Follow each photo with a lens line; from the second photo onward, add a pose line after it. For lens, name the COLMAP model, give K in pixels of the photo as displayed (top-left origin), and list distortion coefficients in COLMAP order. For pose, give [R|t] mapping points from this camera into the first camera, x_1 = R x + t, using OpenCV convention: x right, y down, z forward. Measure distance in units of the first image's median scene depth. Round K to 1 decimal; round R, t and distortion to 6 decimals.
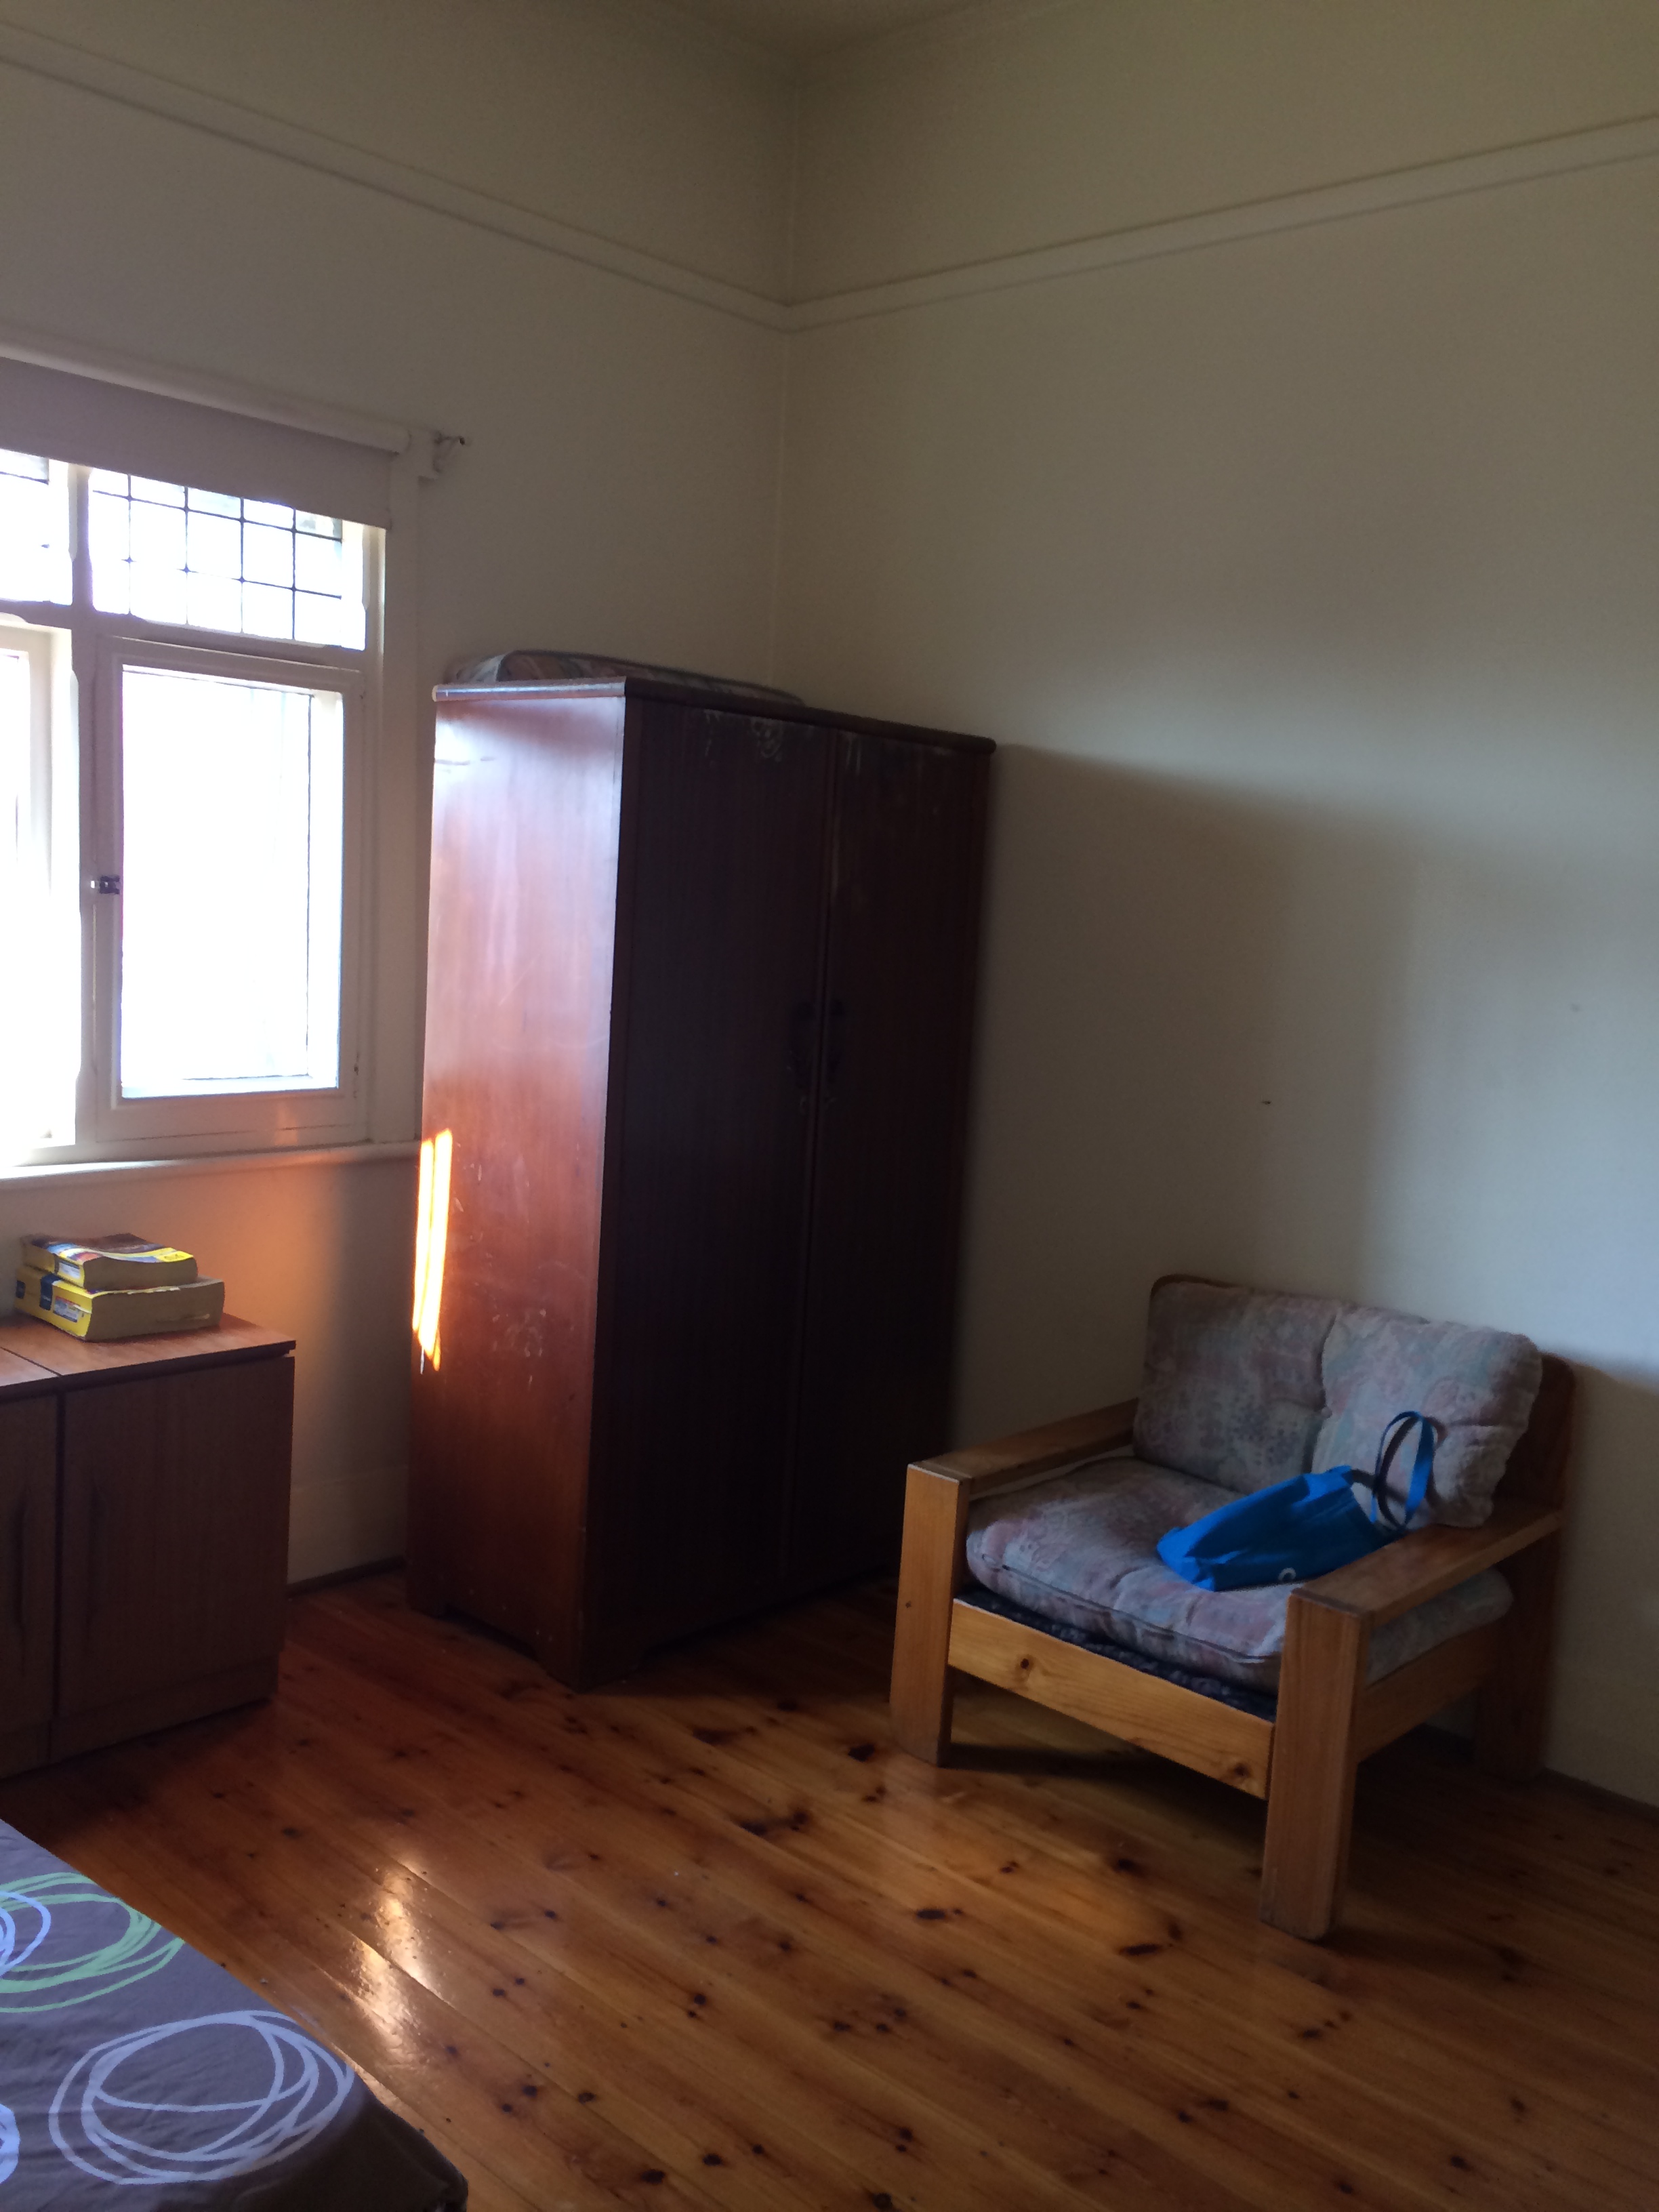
lens RADIAL K [[1888.9, 0, 831.6], [0, 1888.9, 1106.4], [0, 0, 1]] dist [0.044397, 0.001575]
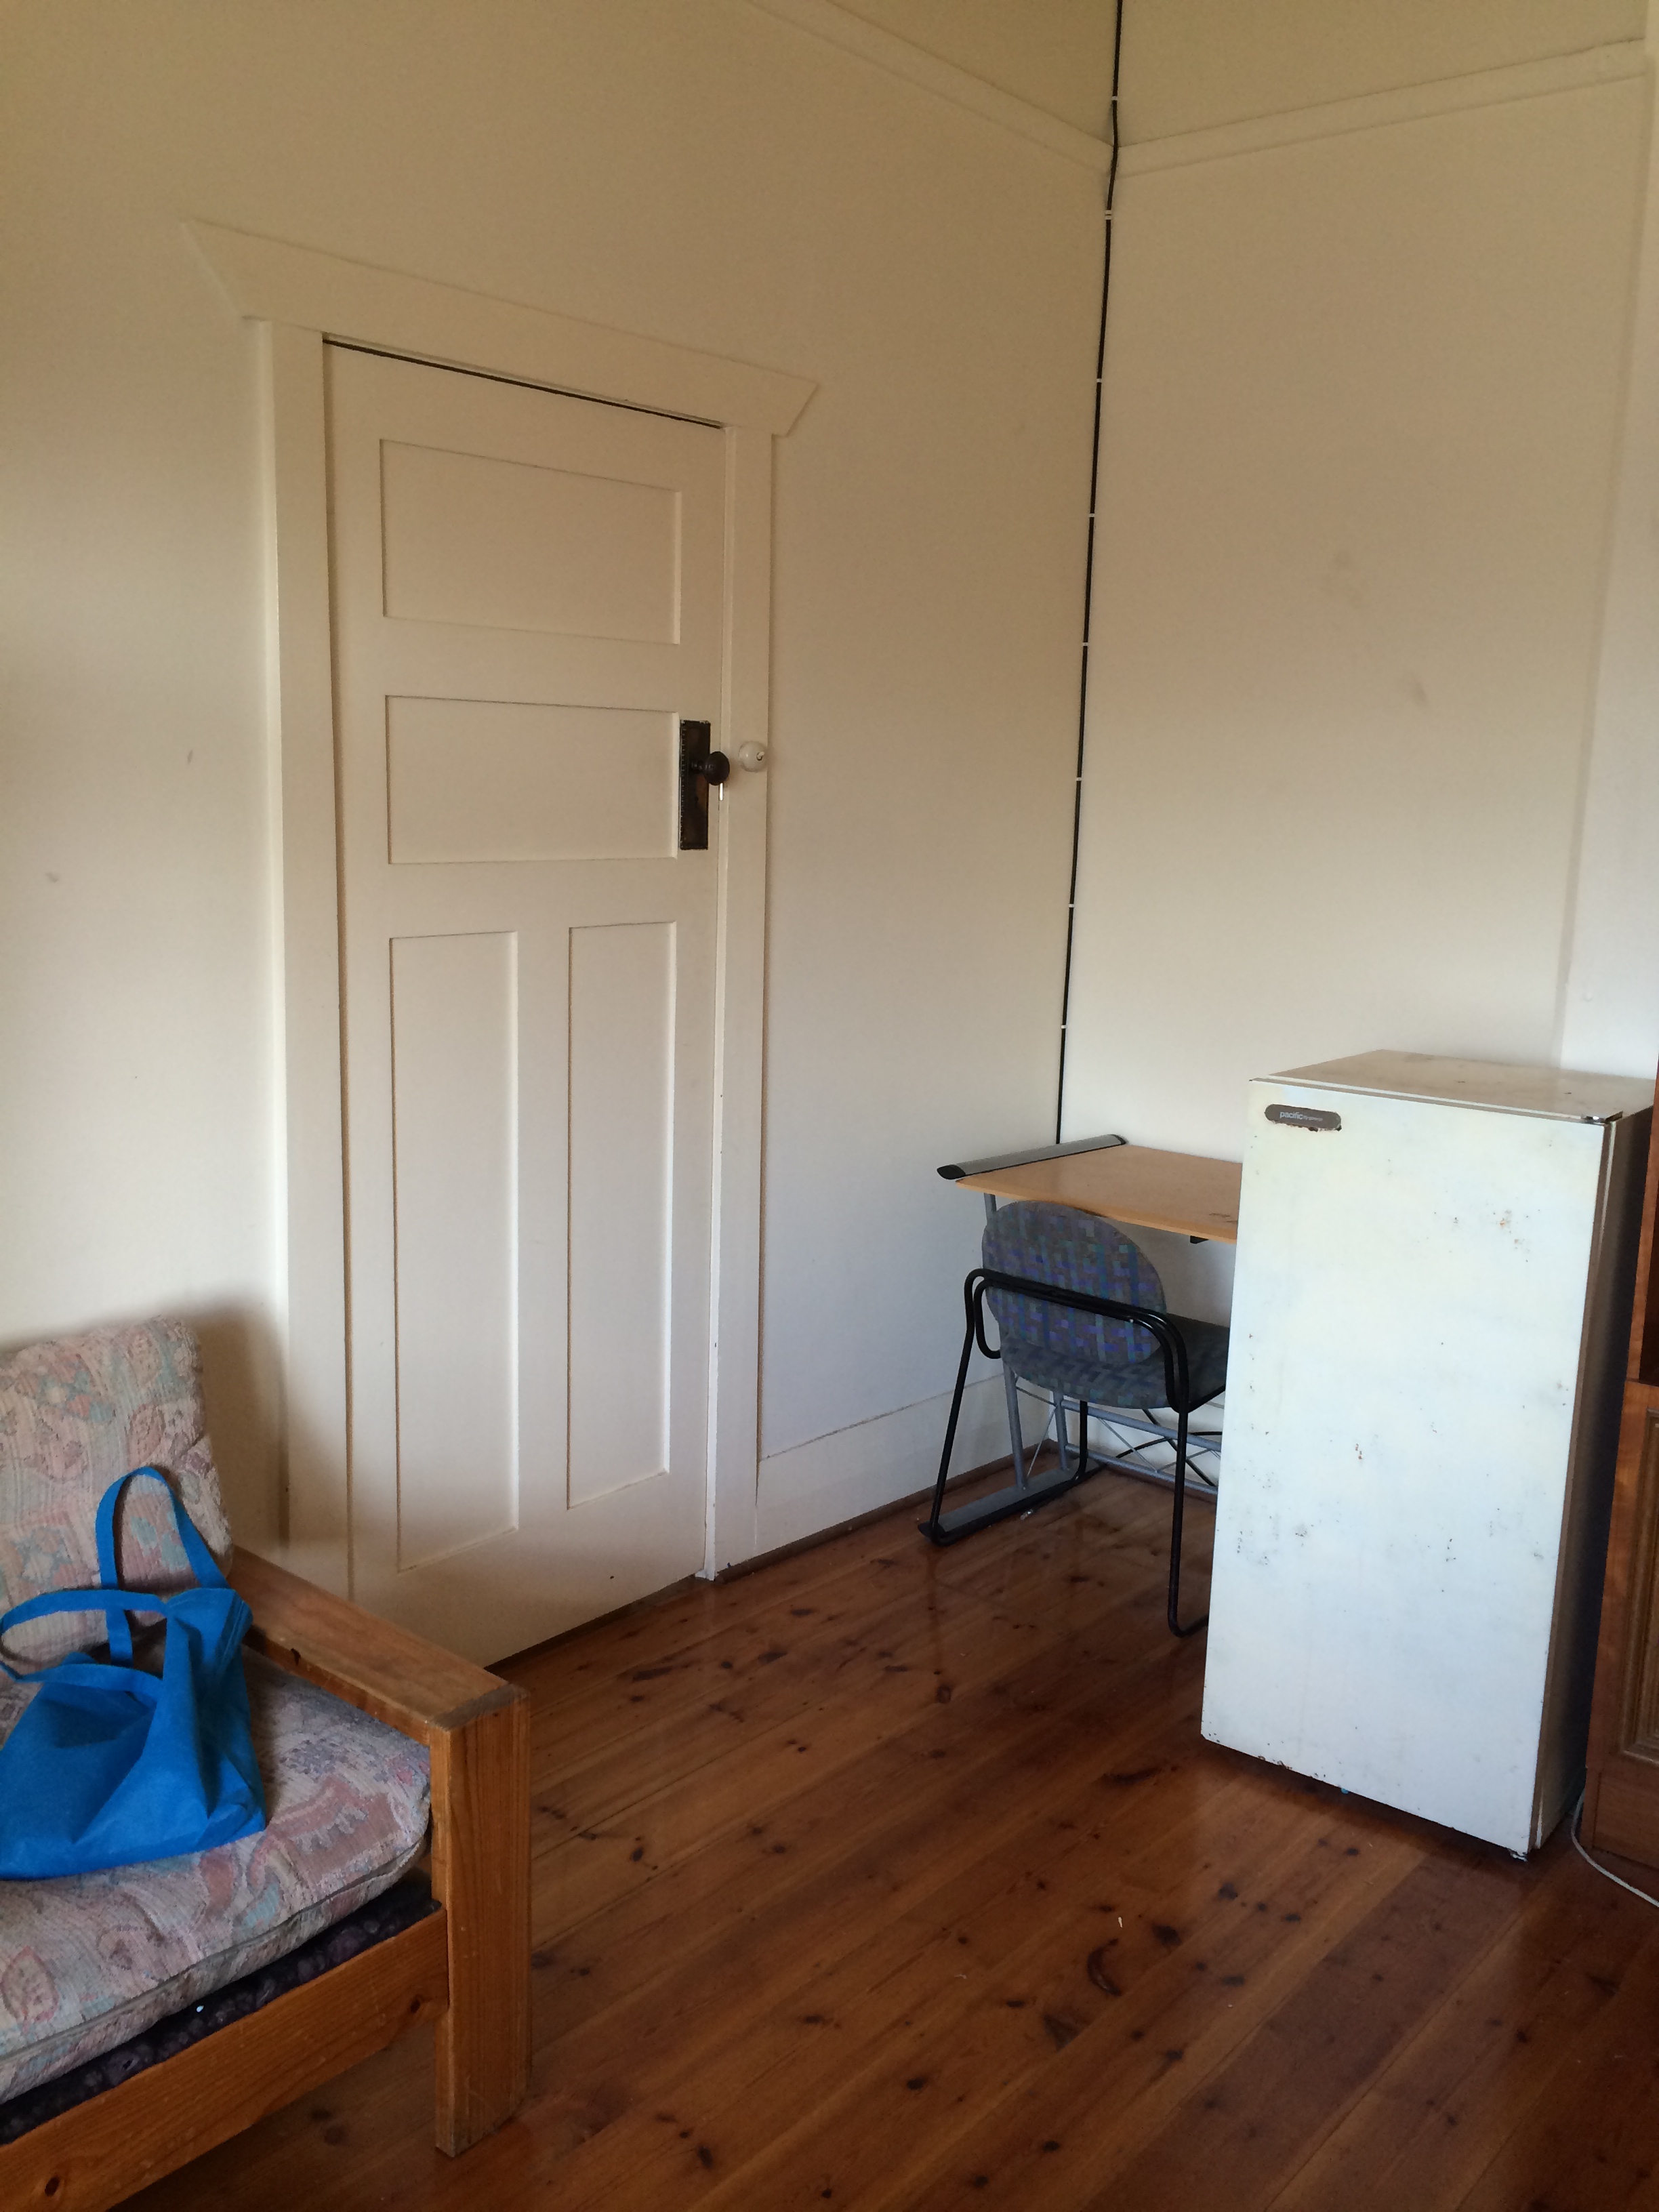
lens RADIAL K [[1888.9, 0, 831.9], [0, 1888.9, 1112.1], [0, 0, 1]] dist [0.044397, 0.001575]
pose [[-0.009839, -0.246419, 0.969113, -0.378777], [0.084617, 0.965479, 0.246354, -0.131204], [-0.996365, 0.084428, 0.011352, 0.763062]]
